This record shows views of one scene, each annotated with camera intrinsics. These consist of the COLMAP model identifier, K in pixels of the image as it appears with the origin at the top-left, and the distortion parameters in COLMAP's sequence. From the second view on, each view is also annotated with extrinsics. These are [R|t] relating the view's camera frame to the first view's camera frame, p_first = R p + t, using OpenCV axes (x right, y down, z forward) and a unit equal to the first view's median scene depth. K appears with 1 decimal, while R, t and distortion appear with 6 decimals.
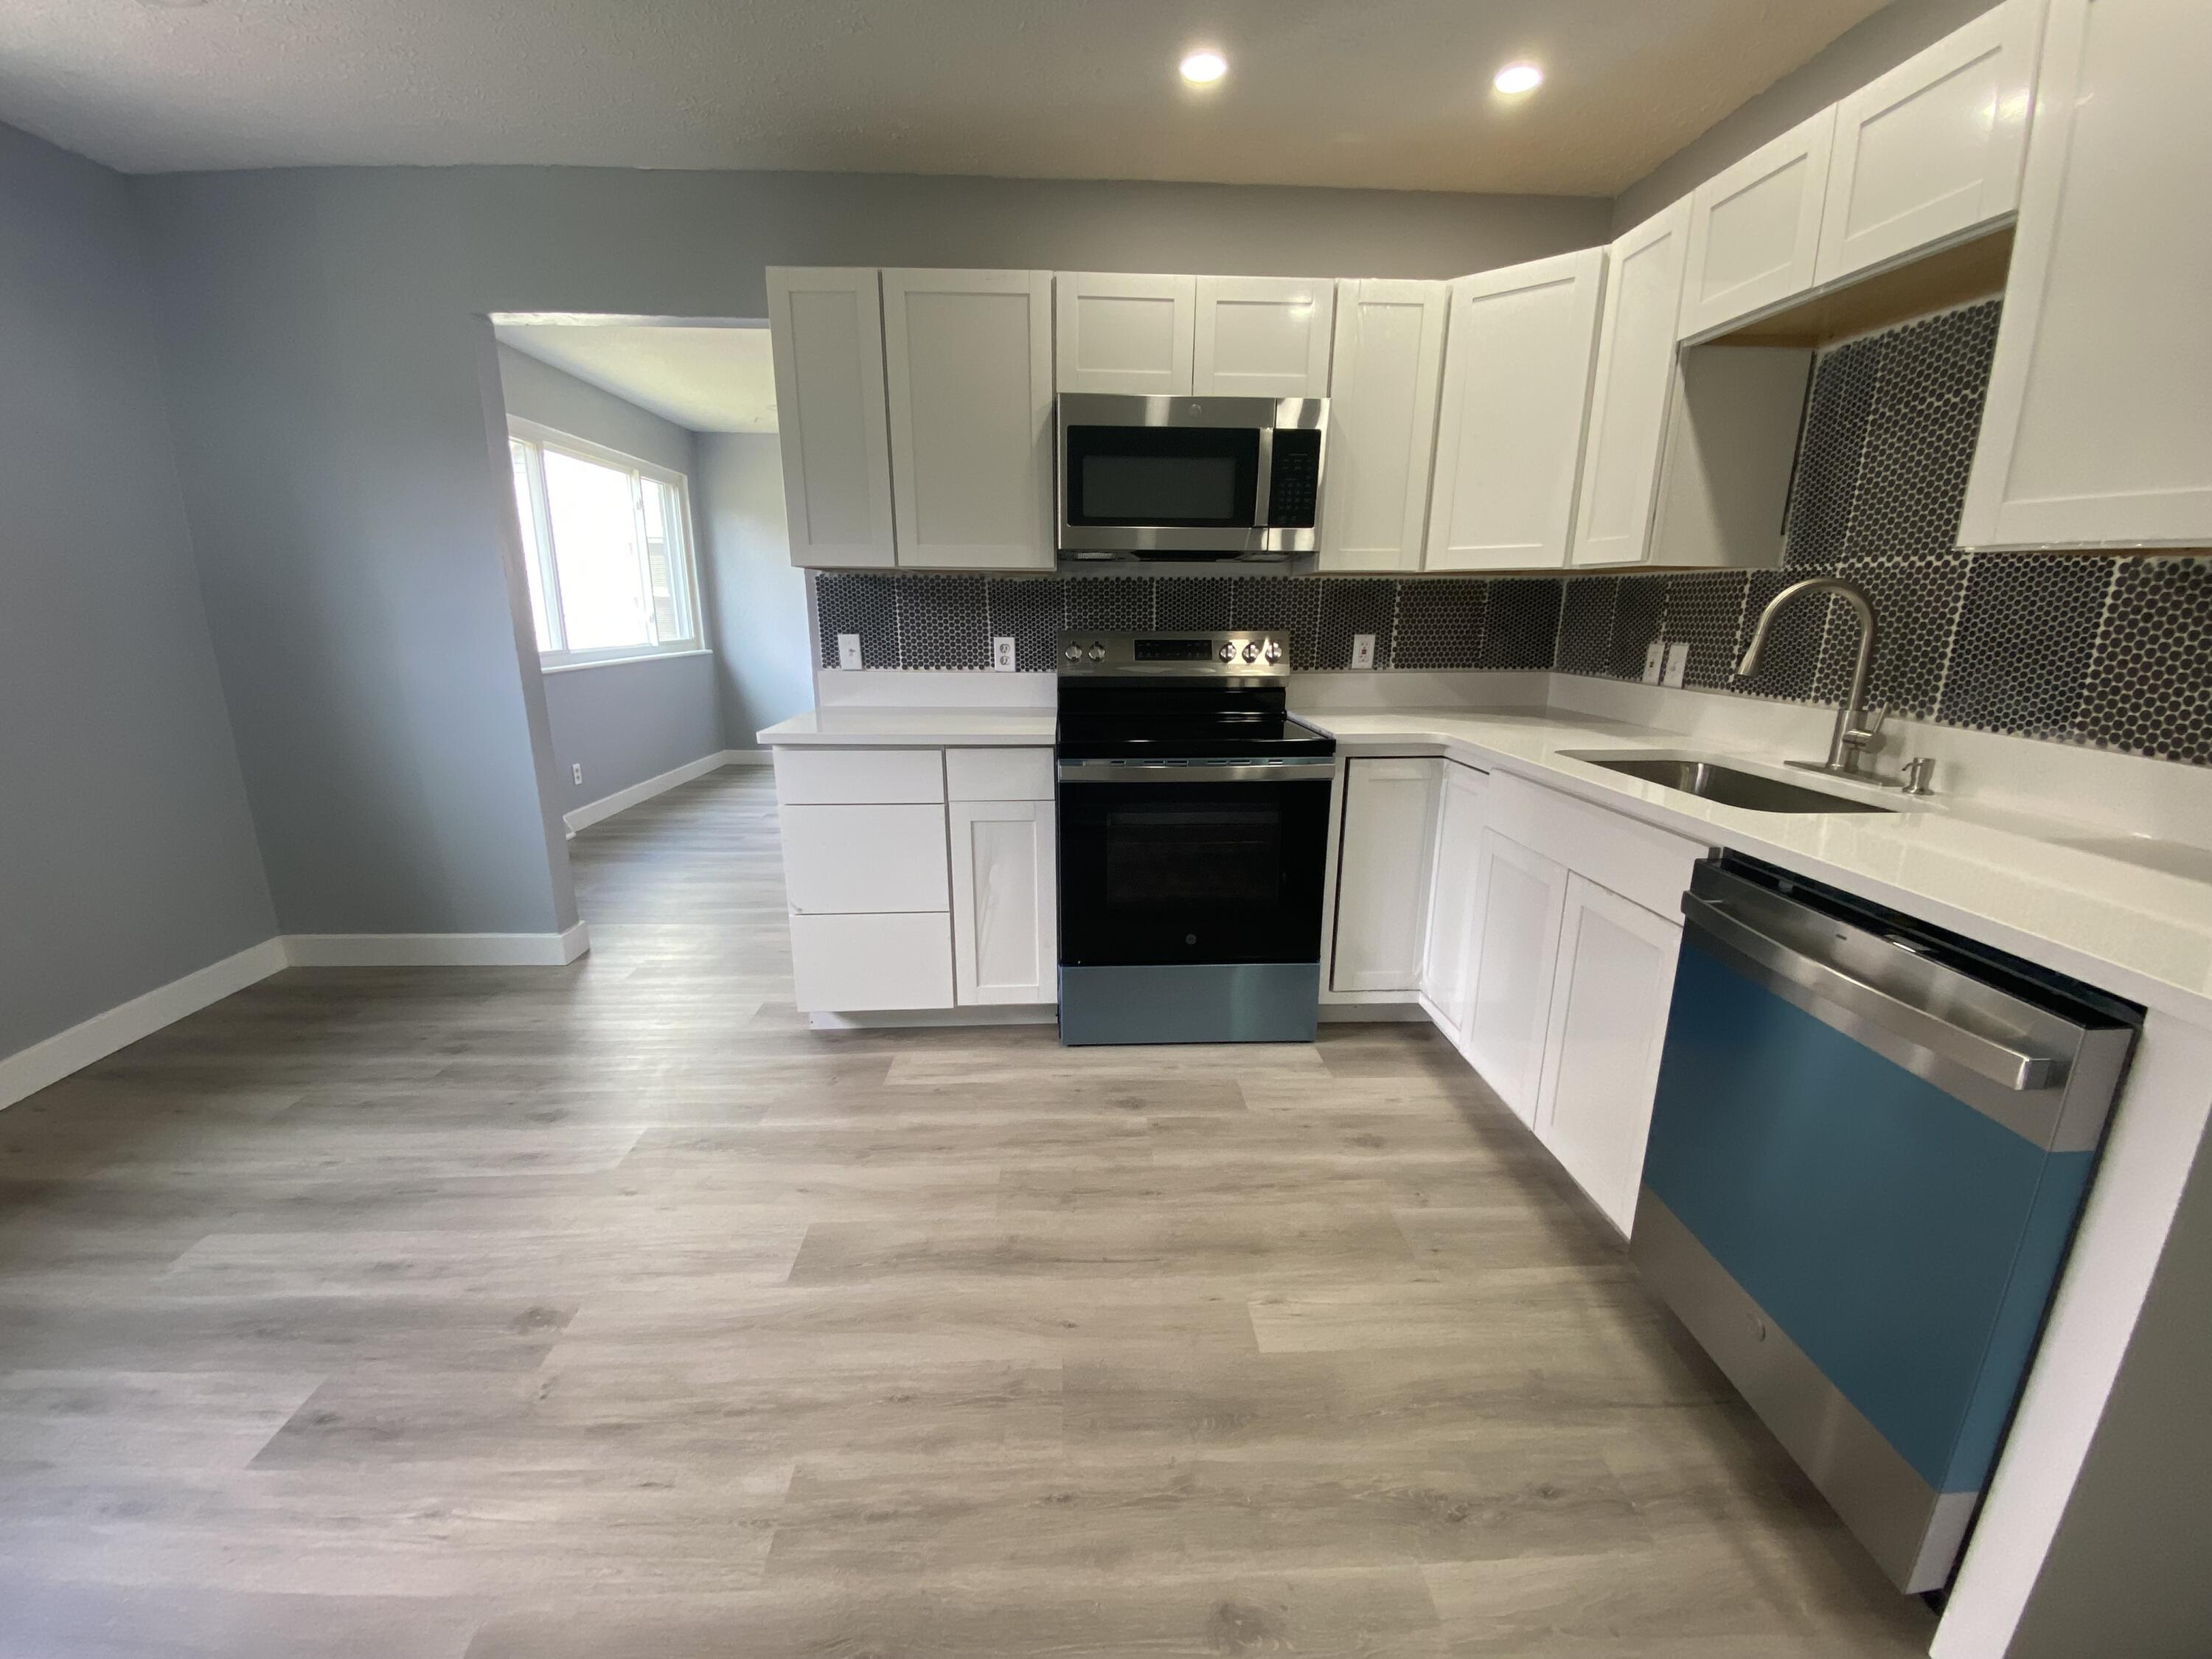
lens RADIAL K [[893.2, 0, 1106.3], [0, 893.2, 825.7], [0, 0, 1]] dist [0.008384, -0.004952]
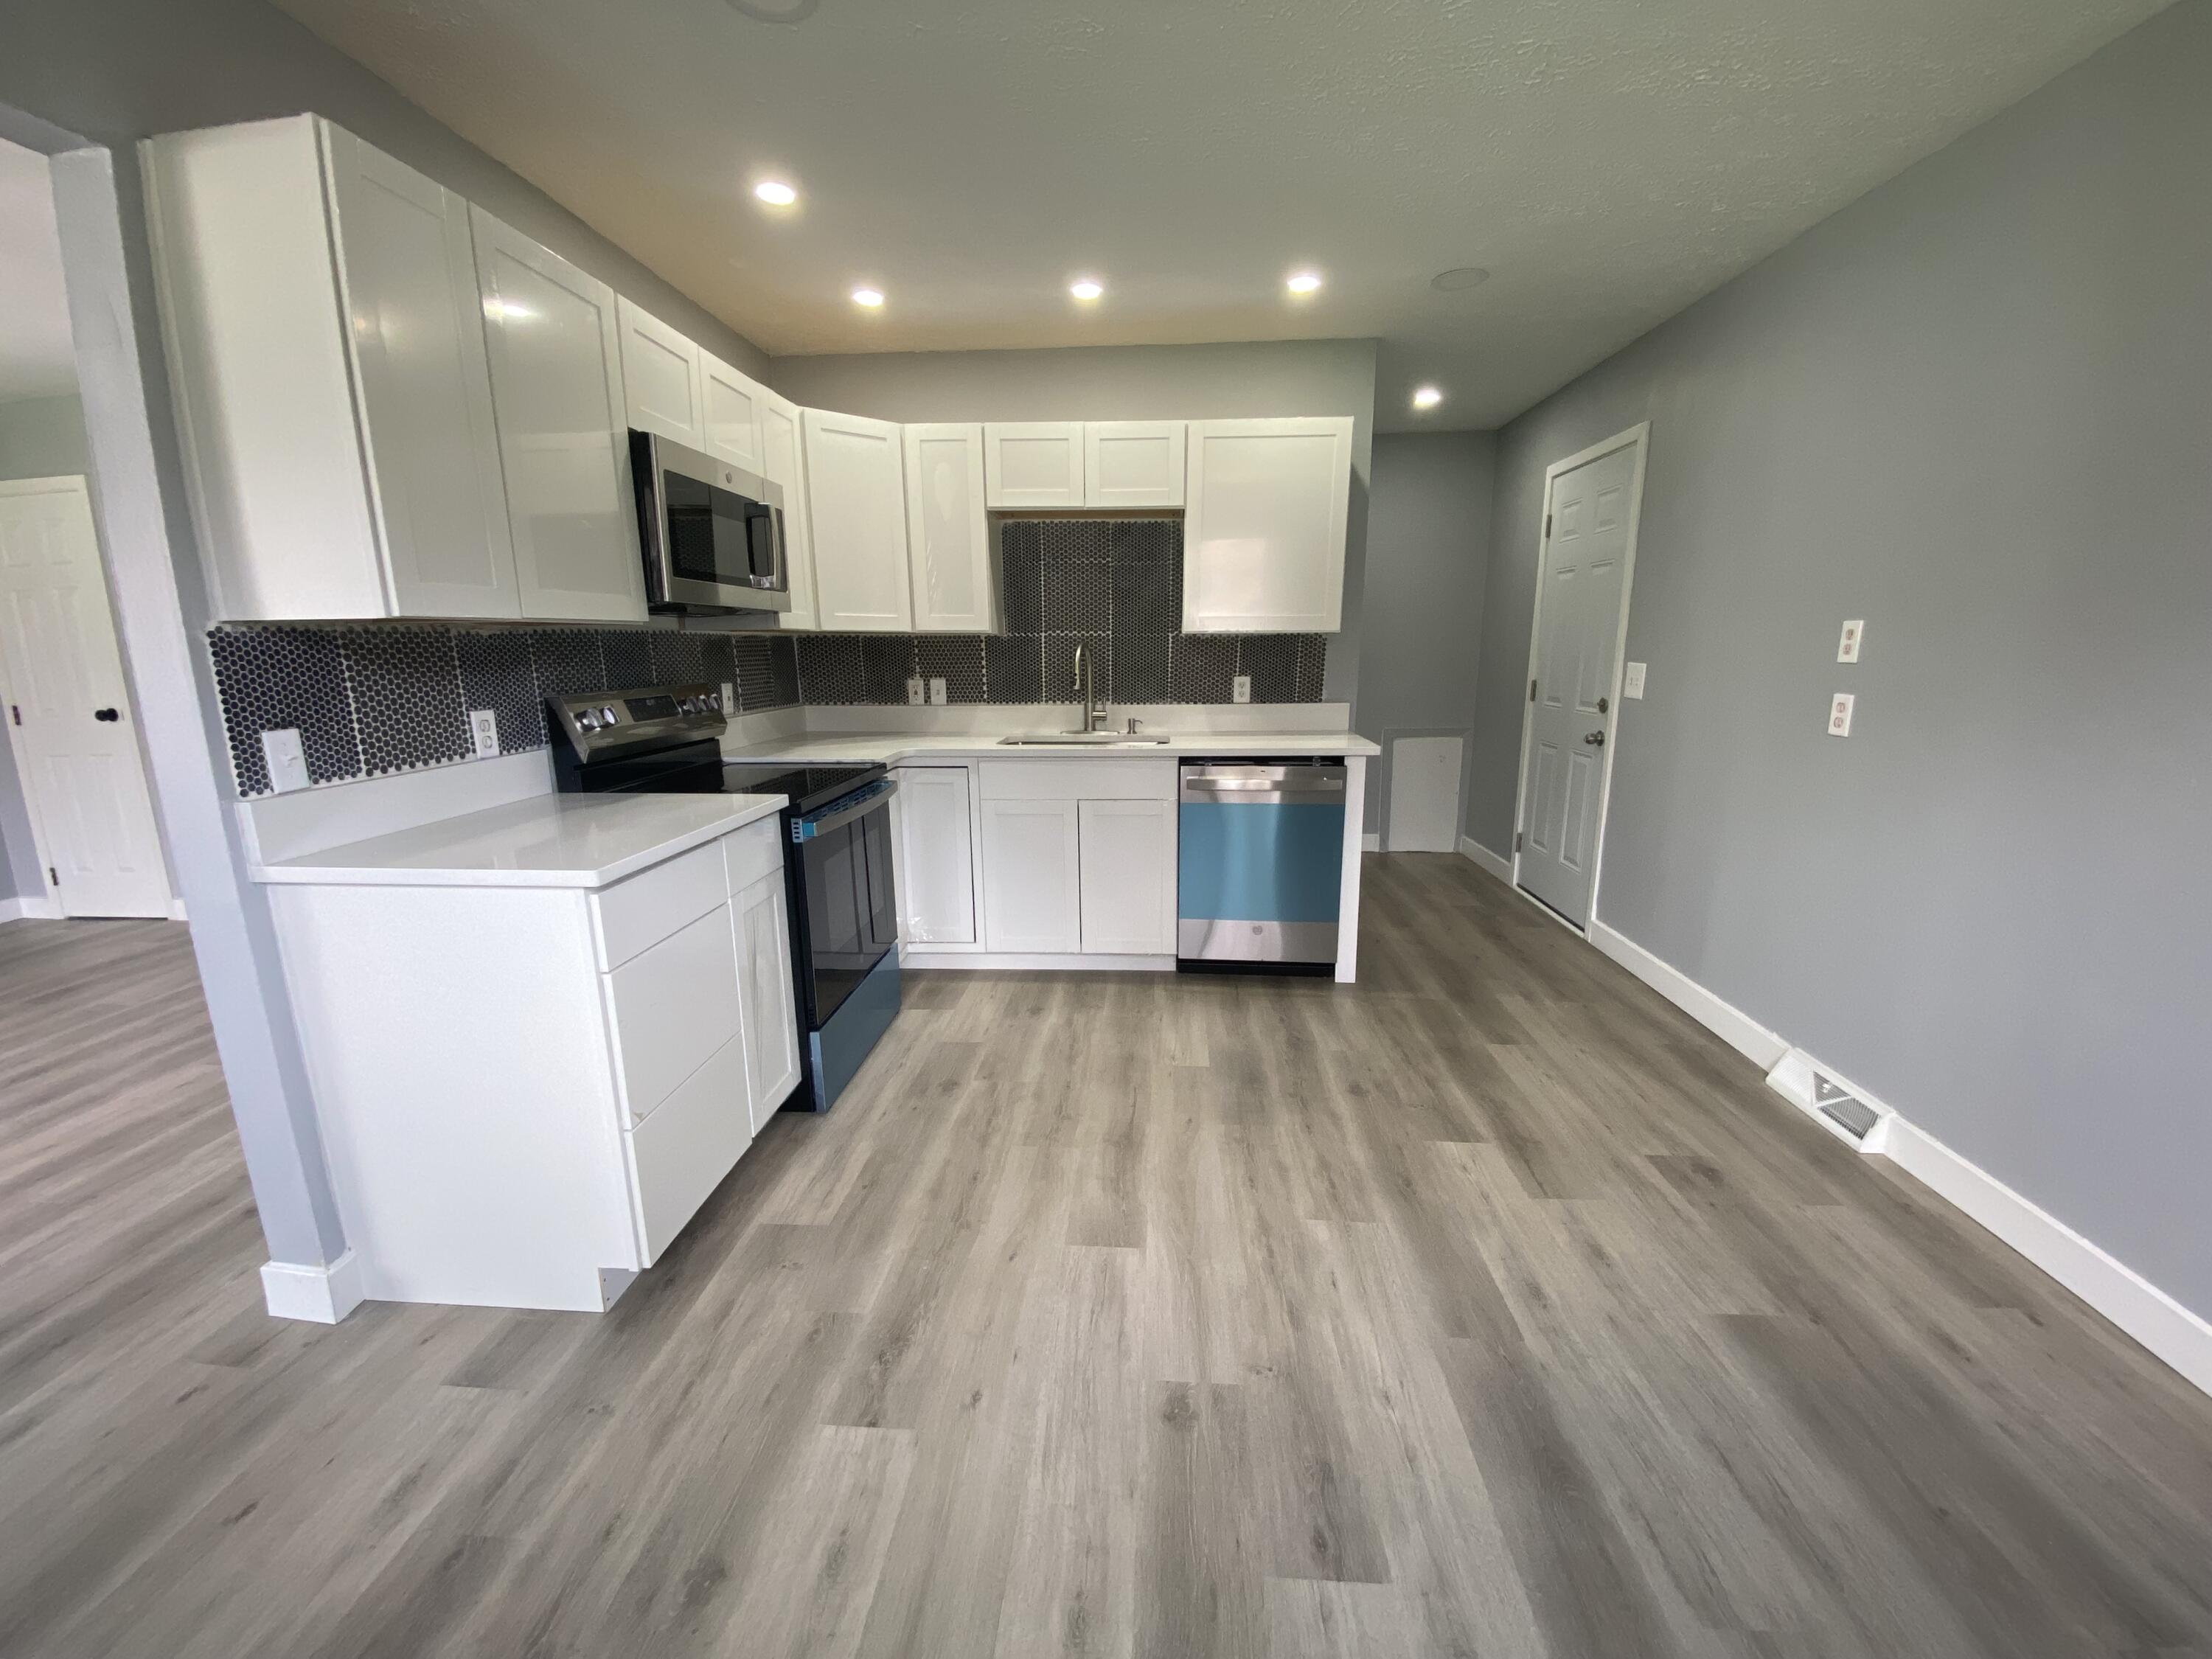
lens RADIAL K [[893.2, 0, 1103.5], [0, 893.2, 822.1], [0, 0, 1]] dist [0.008384, -0.004952]
pose [[0.115480, -0.196970, 0.973585, -1.155115], [0.264080, 0.950957, 0.161069, -0.165116], [-0.957563, 0.238504, 0.161832, 0.627098]]
